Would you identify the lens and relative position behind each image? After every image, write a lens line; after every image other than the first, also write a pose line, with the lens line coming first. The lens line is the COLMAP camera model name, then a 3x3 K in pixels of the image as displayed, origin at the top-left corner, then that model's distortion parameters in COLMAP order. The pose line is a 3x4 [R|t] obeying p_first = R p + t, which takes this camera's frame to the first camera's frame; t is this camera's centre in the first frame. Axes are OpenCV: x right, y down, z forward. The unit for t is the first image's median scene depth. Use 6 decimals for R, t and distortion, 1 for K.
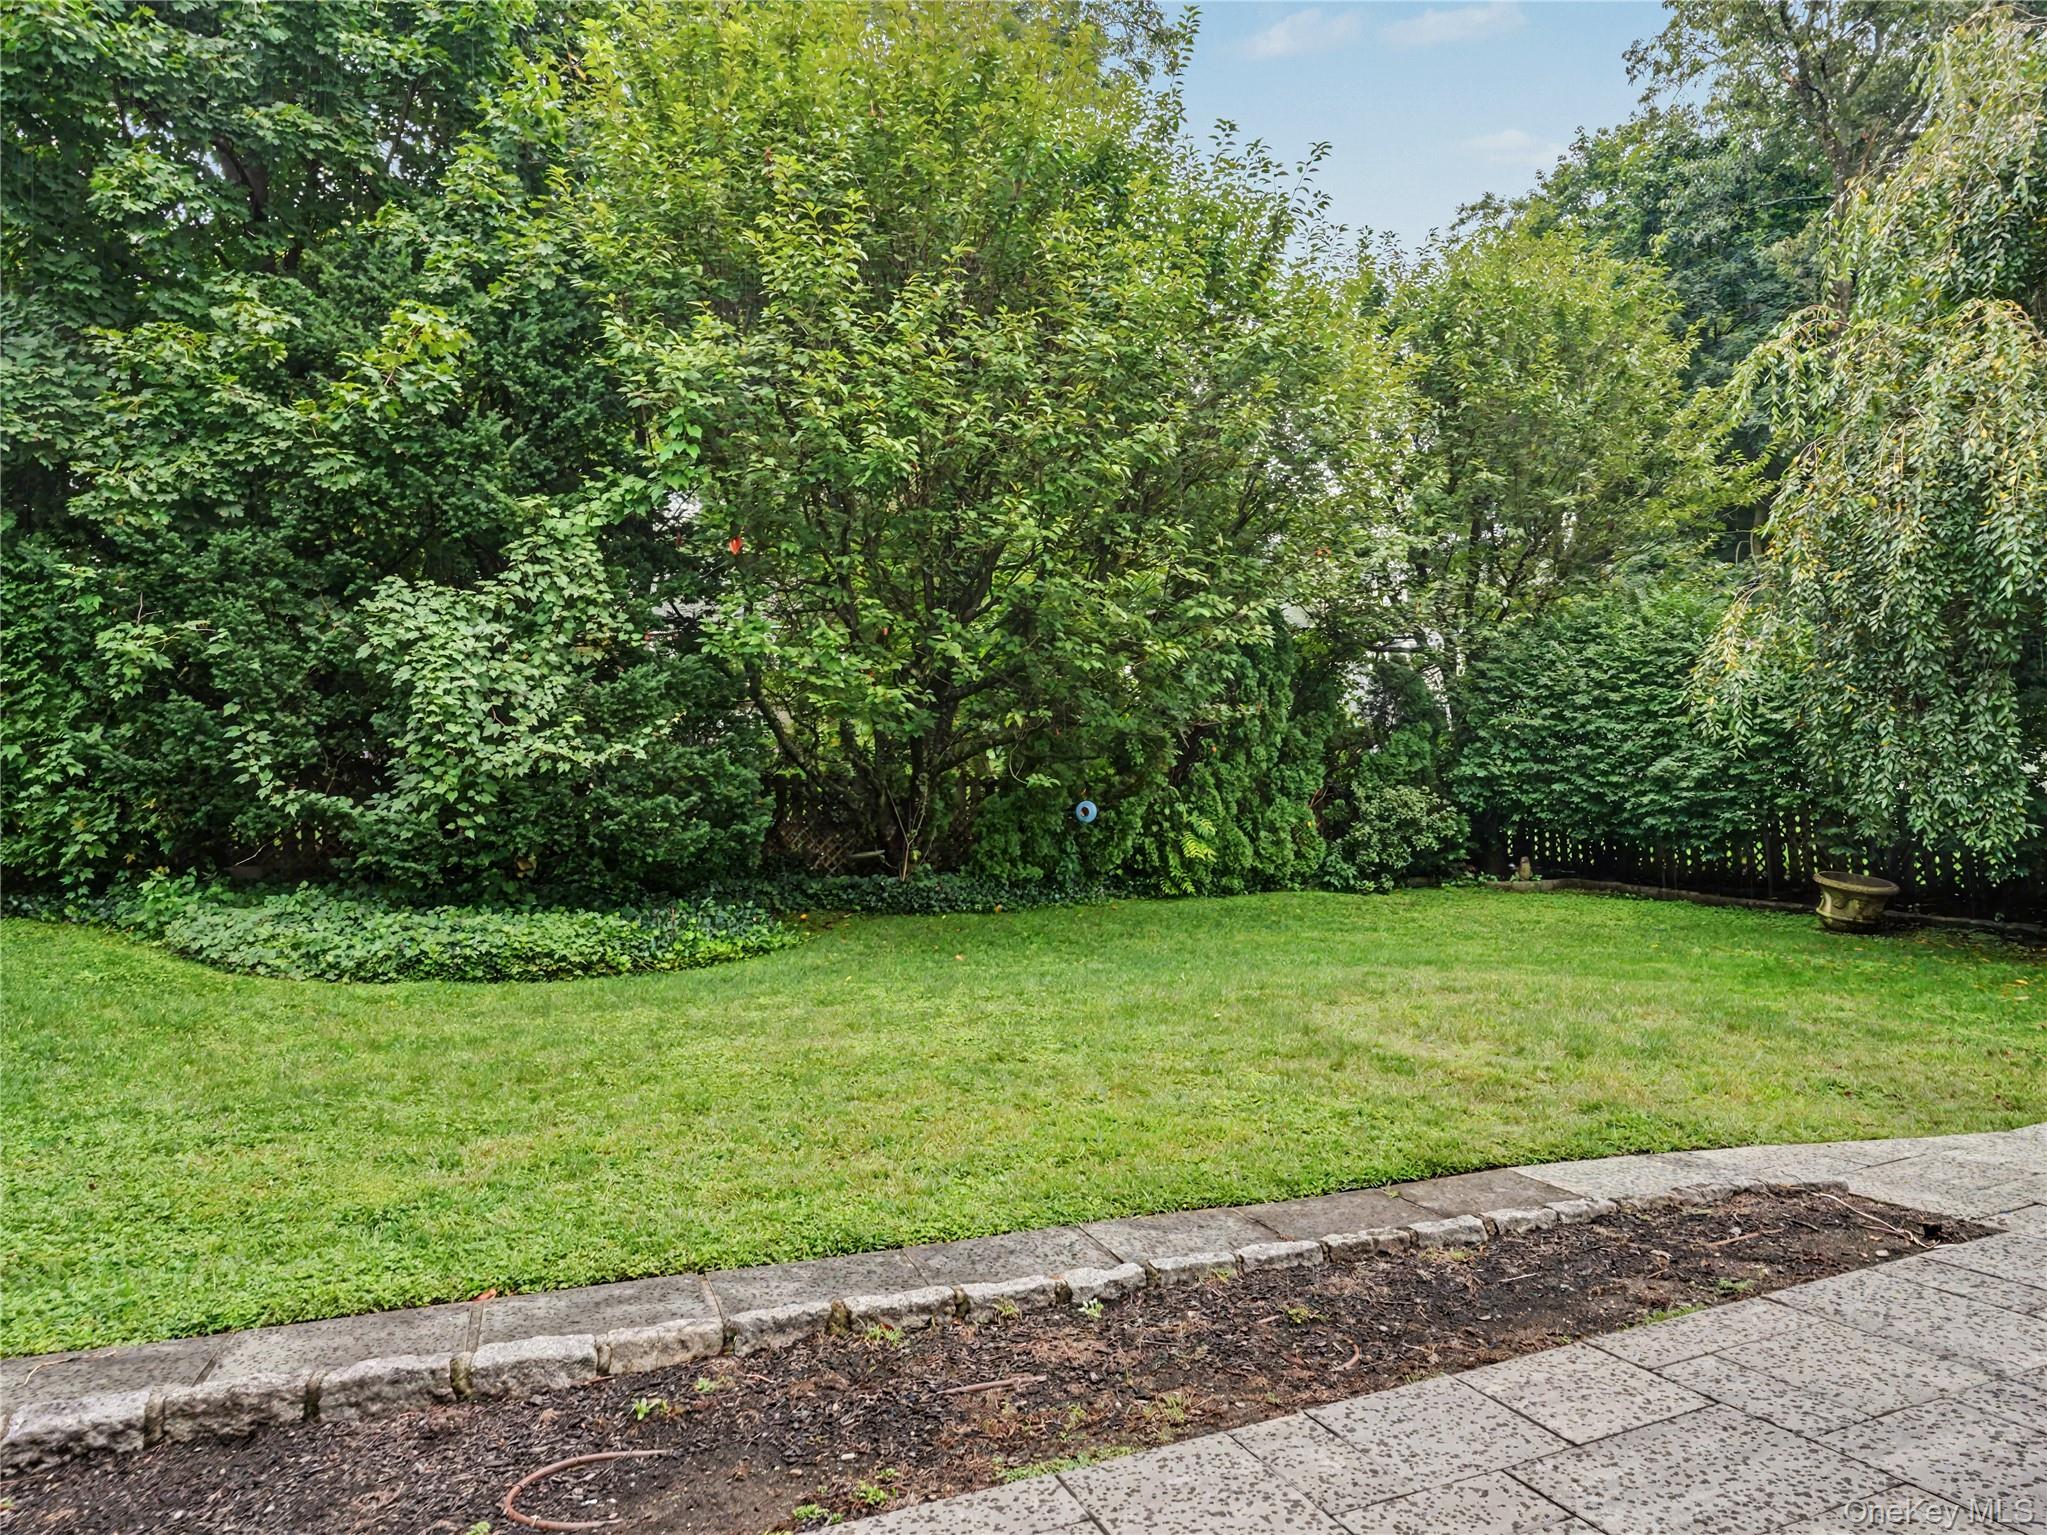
lens RADIAL K [[1253.8, 0, 1022.0], [0, 1253.8, 796.1], [0, 0, 1]] dist [-0.006506, -0.001109]
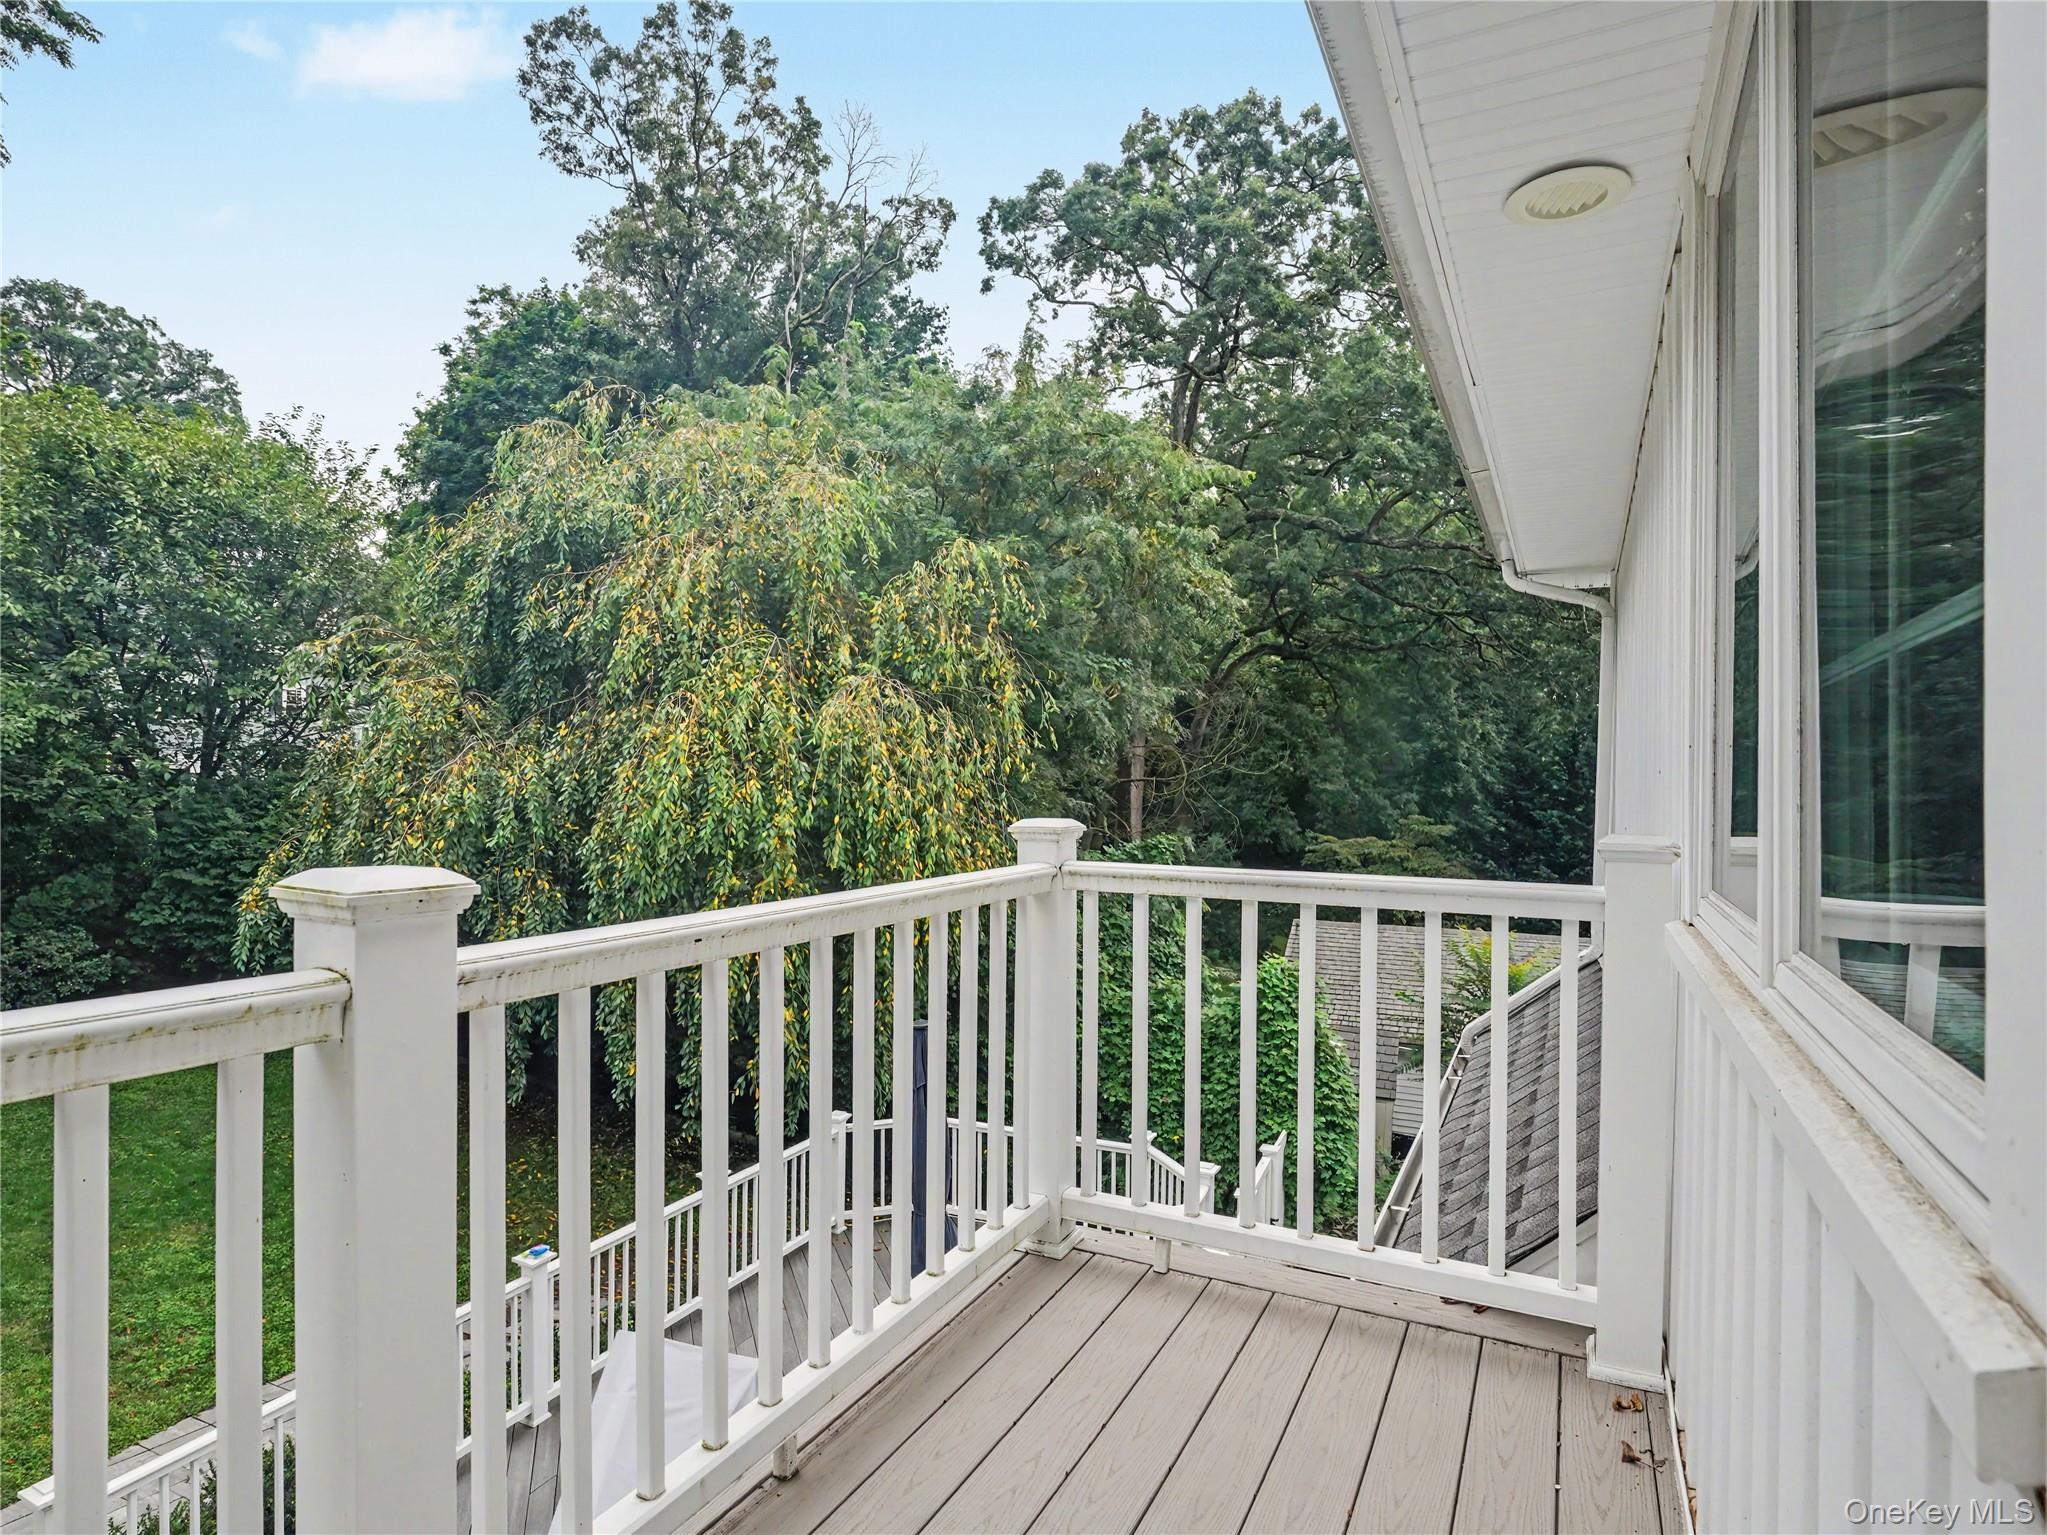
lens RADIAL K [[1095.2, 0, 1018.8], [0, 1095.2, 780.5], [0, 0, 1]] dist [-0.011428, 0.000618]
pose [[0.730012, 0.086525, 0.677935, 0.481943], [-0.094681, 0.995192, -0.025063, -0.331744], [-0.676844, -0.045891, 0.734694, -0.324240]]
